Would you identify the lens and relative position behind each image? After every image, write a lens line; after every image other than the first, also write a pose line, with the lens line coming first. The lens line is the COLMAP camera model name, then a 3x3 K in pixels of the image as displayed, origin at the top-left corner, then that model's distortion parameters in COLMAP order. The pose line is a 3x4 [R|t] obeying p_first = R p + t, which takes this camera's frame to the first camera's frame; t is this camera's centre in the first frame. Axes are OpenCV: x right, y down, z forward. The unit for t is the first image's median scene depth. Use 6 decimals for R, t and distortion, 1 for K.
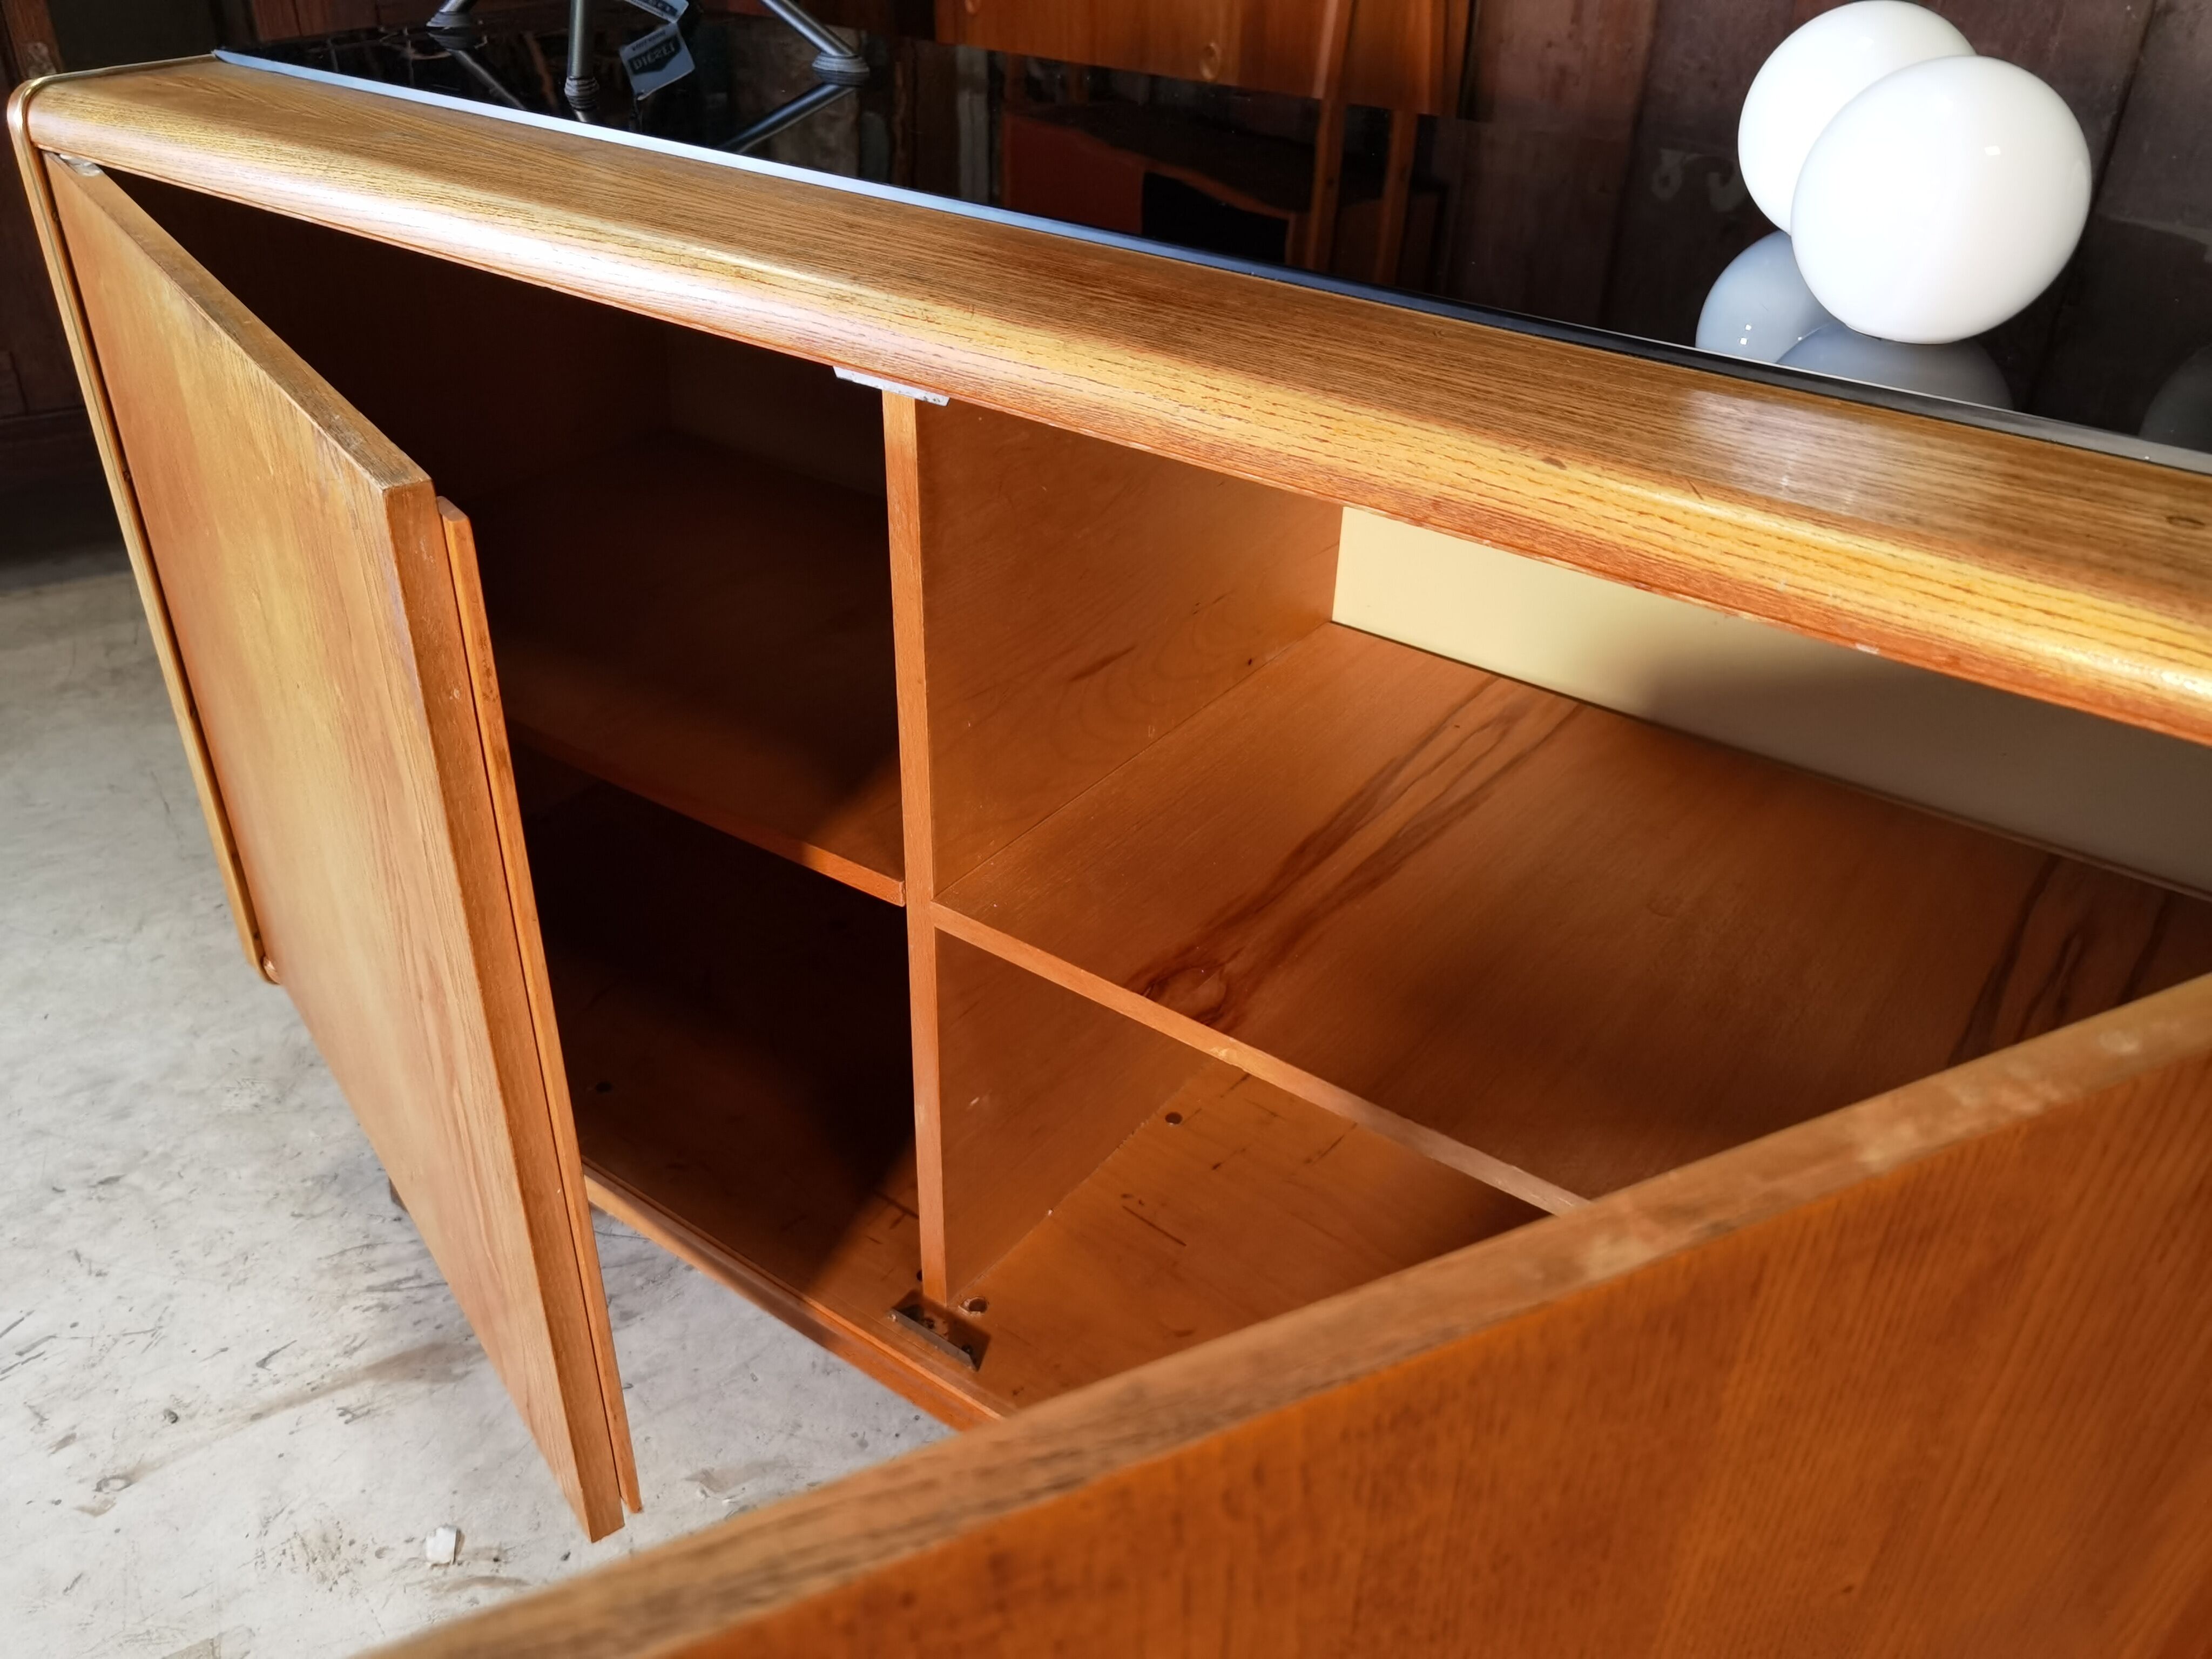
lens RADIAL K [[1726.4, 0, 1114.6], [0, 1726.4, 795.2], [0, 0, 1]] dist [0.042886, 0.004148]
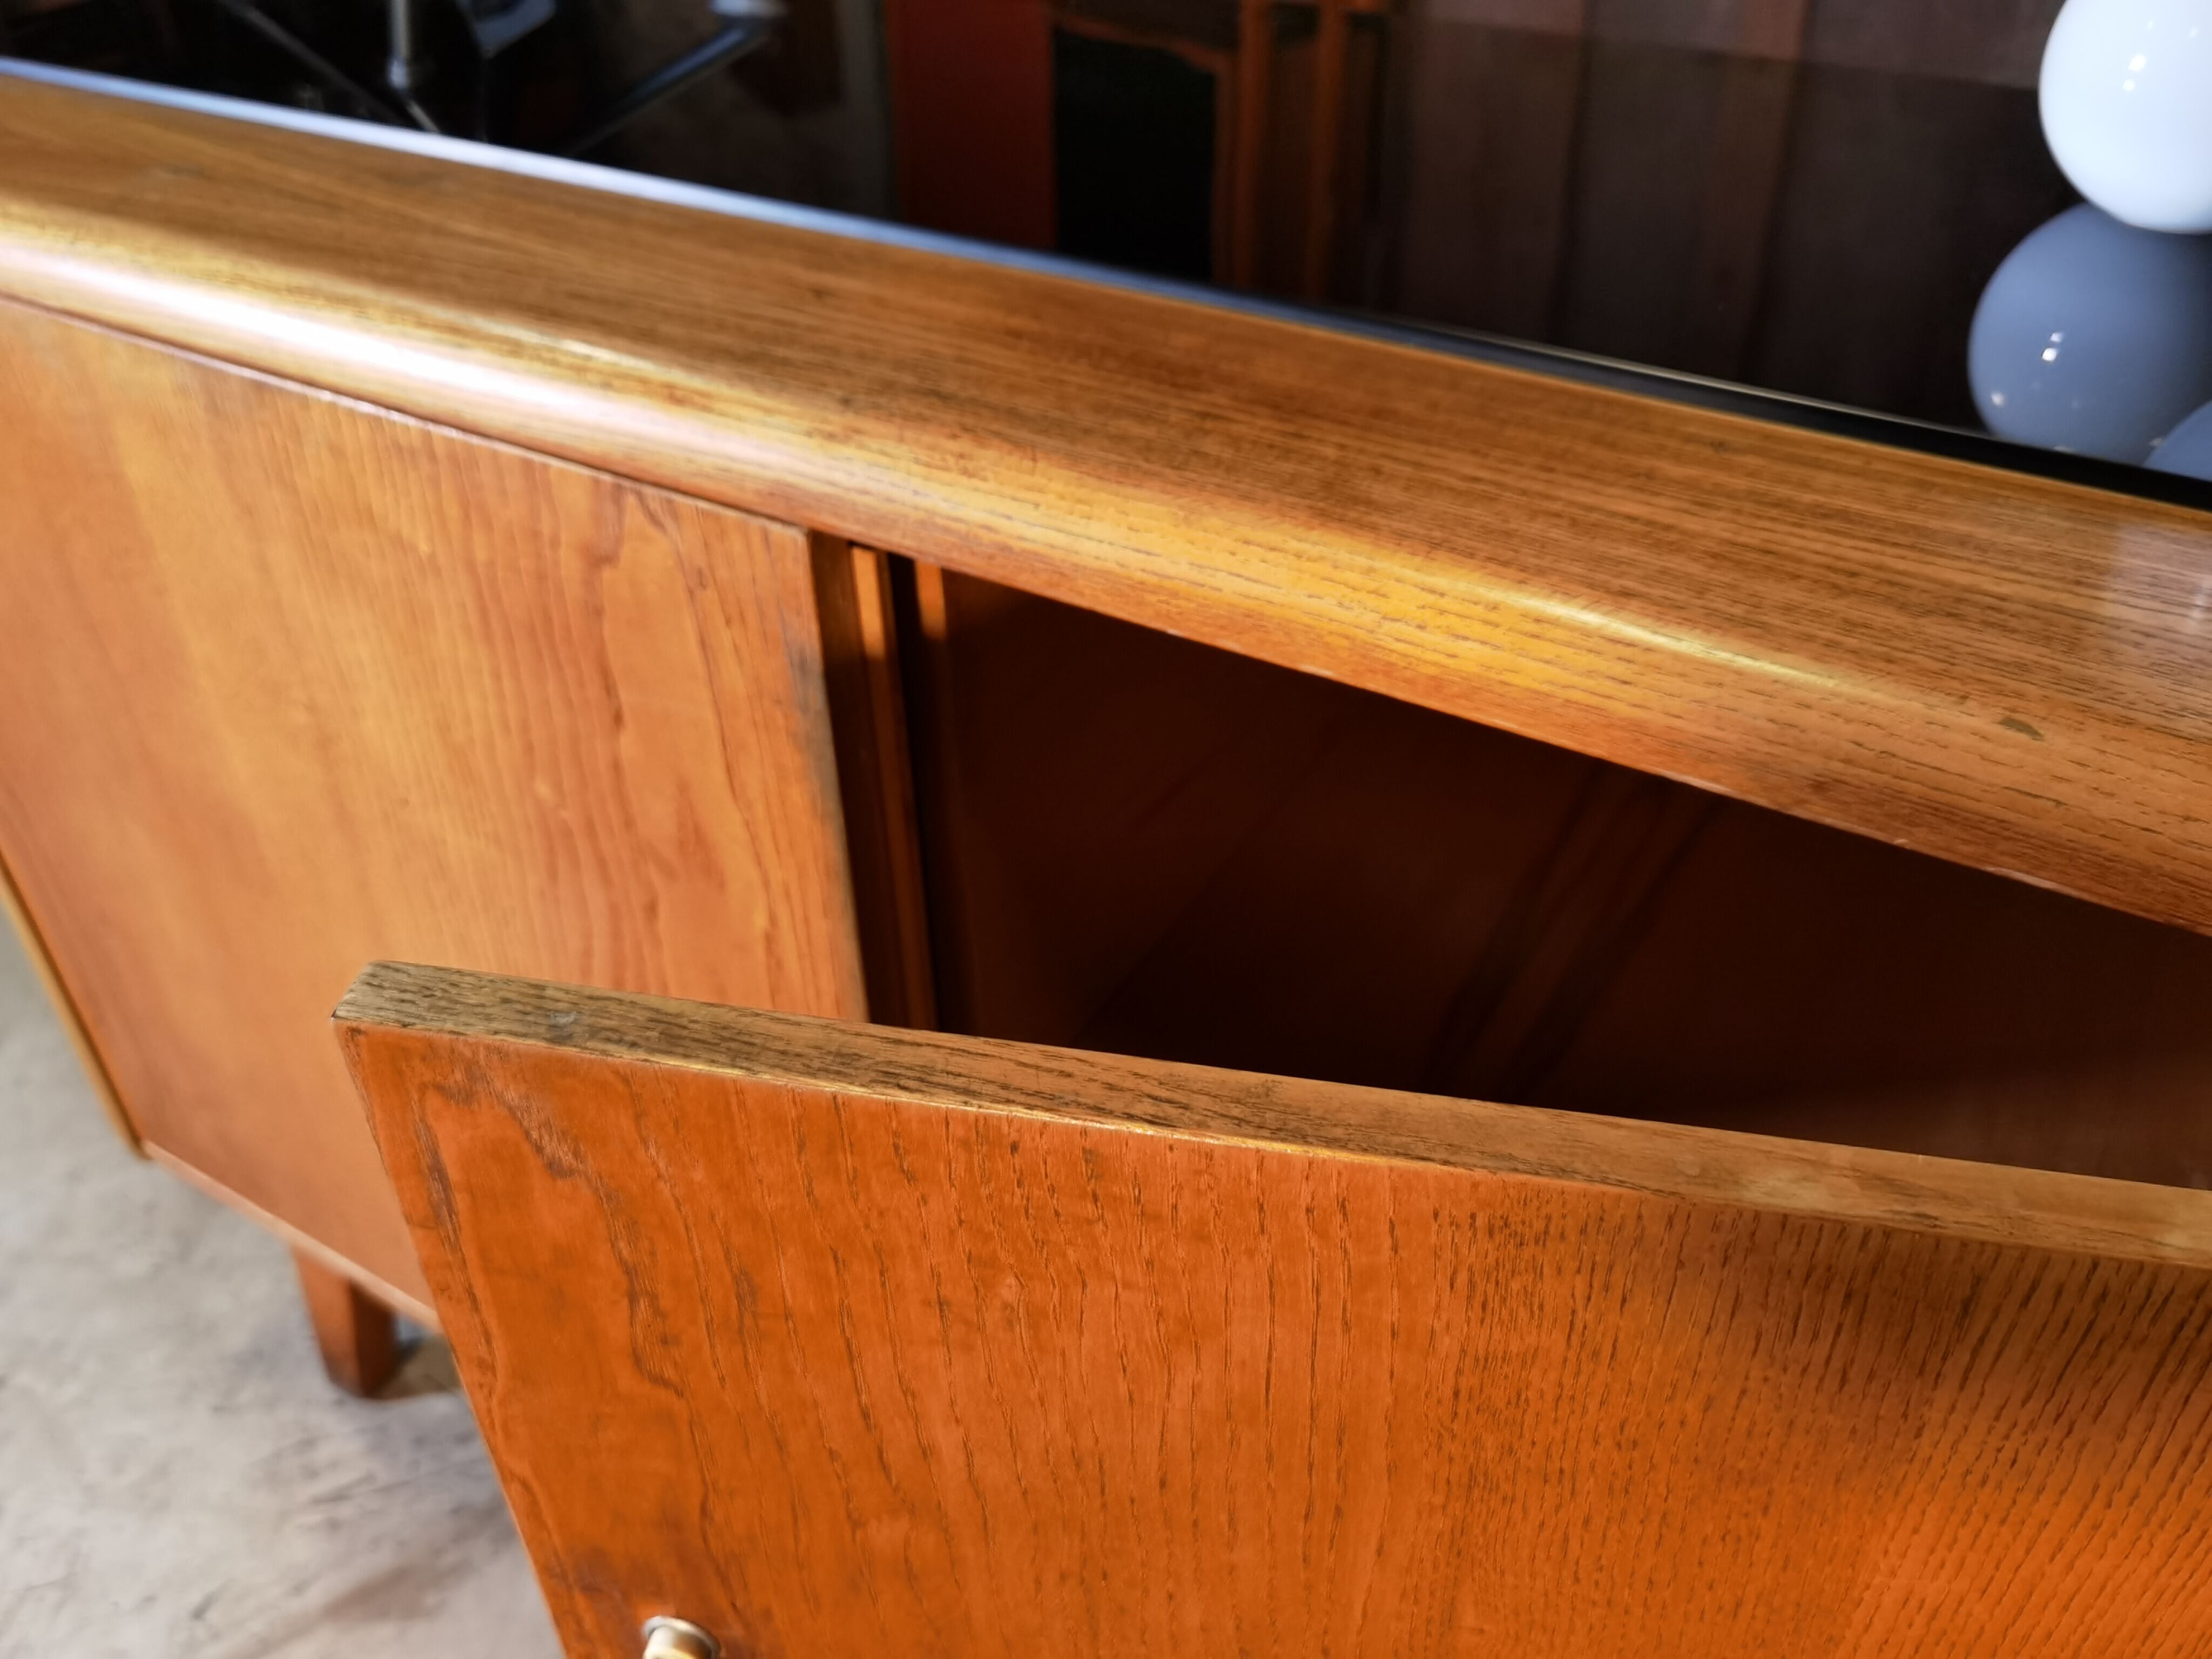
lens RADIAL K [[1767.0, 0, 1109.4], [0, 1767.0, 768.9], [0, 0, 1]] dist [-0.001084, 0.006436]
pose [[0.996037, -0.080703, 0.037392, -0.087110], [0.077354, 0.993483, 0.083717, -0.211675], [-0.043904, -0.080493, 0.995788, 0.299883]]
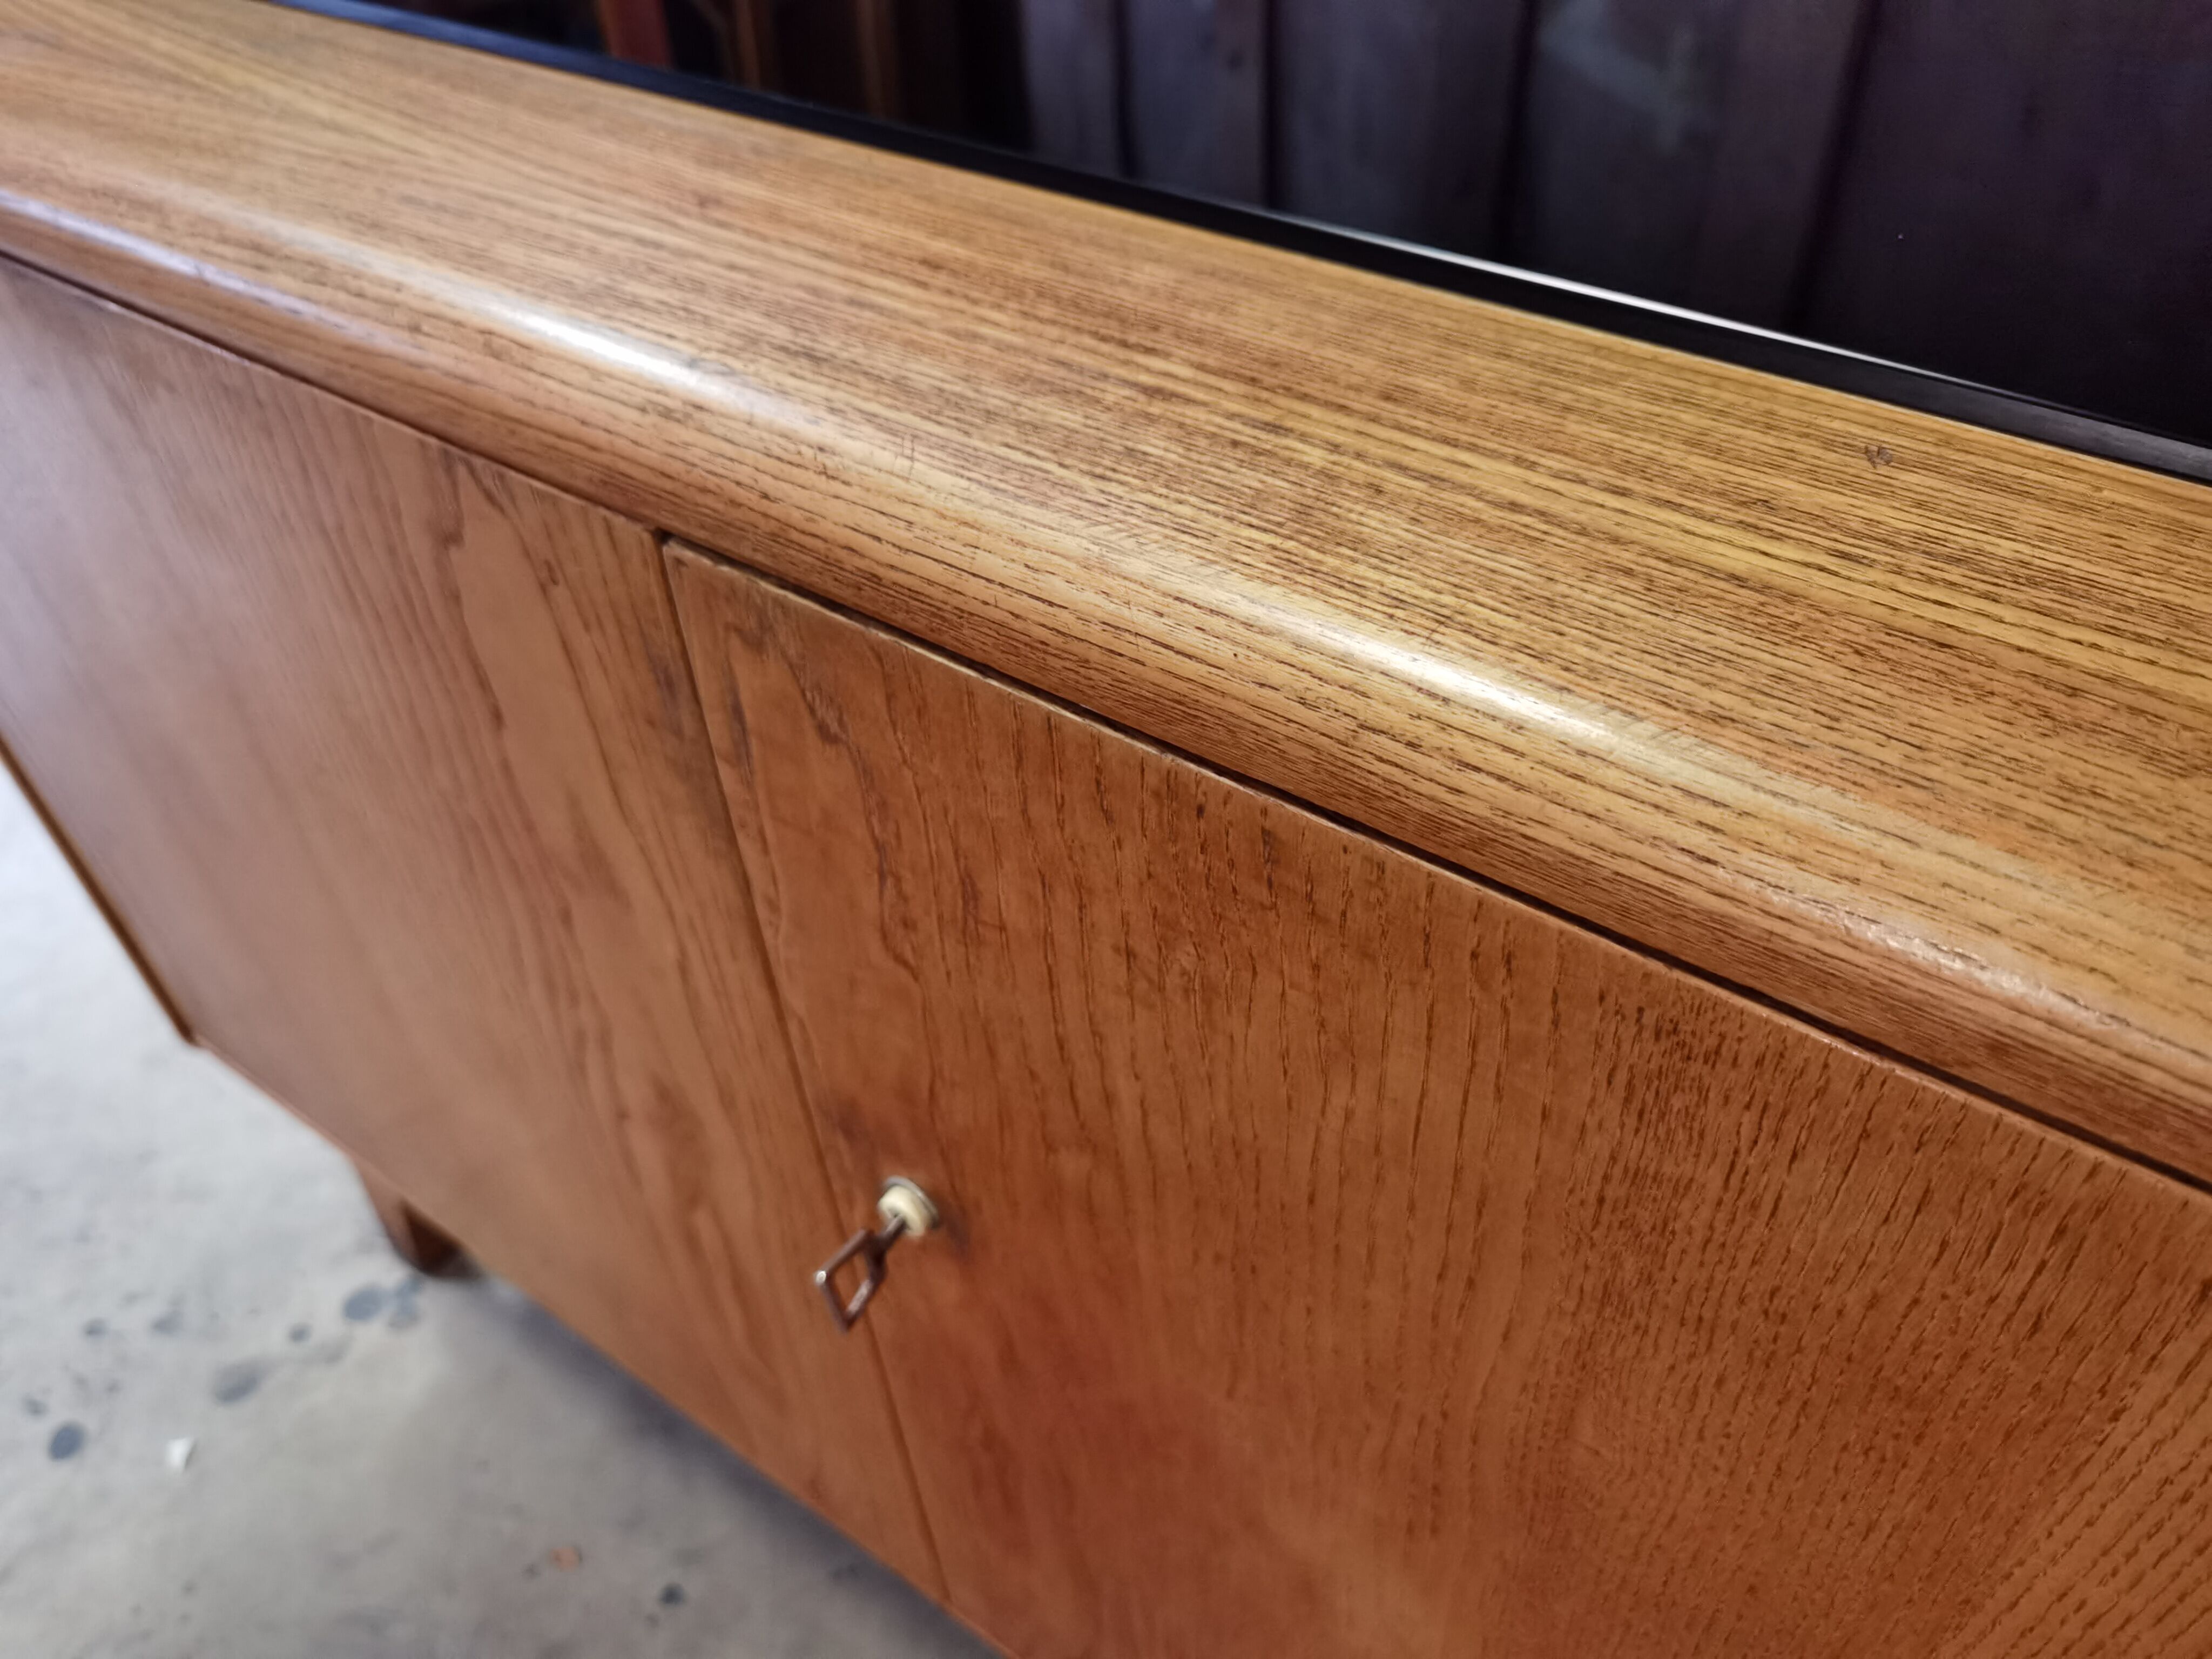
lens RADIAL K [[1597.4, 0, 1104.9], [0, 1597.4, 792.8], [0, 0, 1]] dist [0.005068, -0.007603]
pose [[0.997170, -0.052618, -0.053689, -0.007067], [0.062806, 0.975607, 0.210347, -0.274750], [0.041311, -0.213124, 0.976151, 0.526572]]
